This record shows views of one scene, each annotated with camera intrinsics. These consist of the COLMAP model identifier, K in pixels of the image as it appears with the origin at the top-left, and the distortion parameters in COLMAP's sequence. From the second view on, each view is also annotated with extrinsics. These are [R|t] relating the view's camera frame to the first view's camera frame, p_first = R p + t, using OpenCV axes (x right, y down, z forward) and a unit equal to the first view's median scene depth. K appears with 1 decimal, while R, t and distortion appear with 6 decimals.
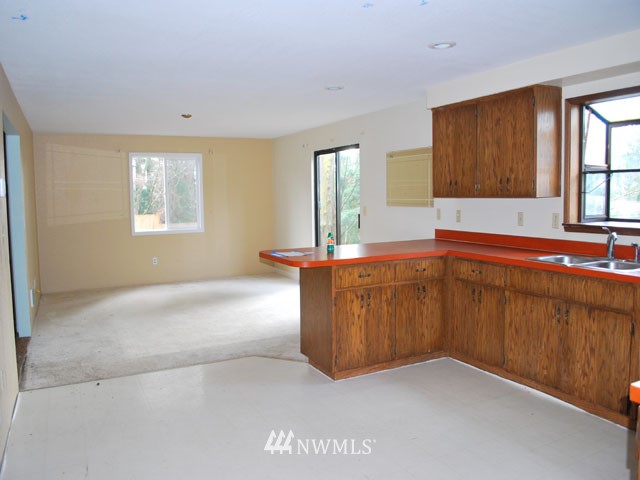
lens RADIAL K [[515.2, 0, 318.7], [0, 515.2, 239.3], [0, 0, 1]] dist [-0.074464, -0.015244]
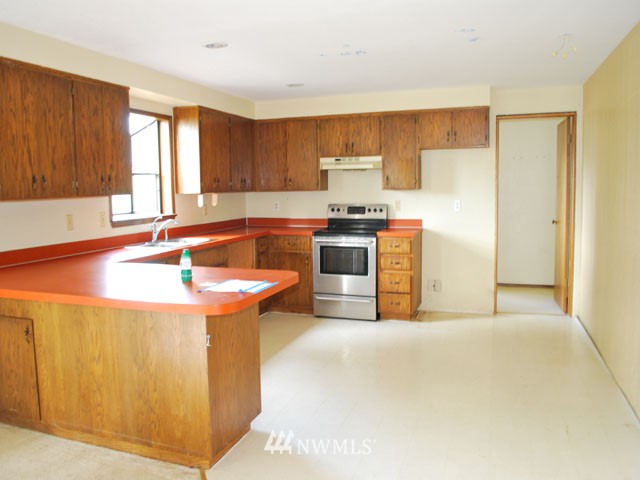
lens RADIAL K [[515.2, 0, 319.7], [0, 515.2, 239.0], [0, 0, 1]] dist [-0.074464, -0.015244]
pose [[-0.700086, -0.045563, 0.712603, -0.490044], [0.091804, 0.983937, 0.153103, -0.098665], [-0.708132, 0.172605, -0.684658, 1.204190]]
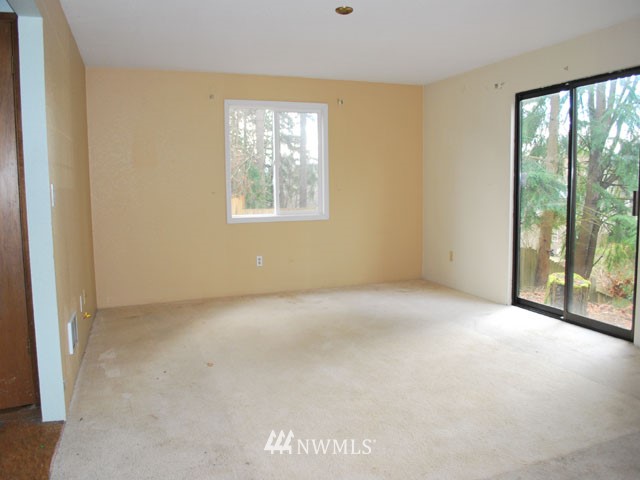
lens RADIAL K [[515.2, 0, 321.2], [0, 515.2, 239.8], [0, 0, 1]] dist [-0.074464, -0.015244]
pose [[0.993735, 0.013430, -0.110952, -0.279937], [-0.010943, 0.999676, 0.022987, -0.004926], [0.111225, -0.021629, 0.993560, 0.564184]]
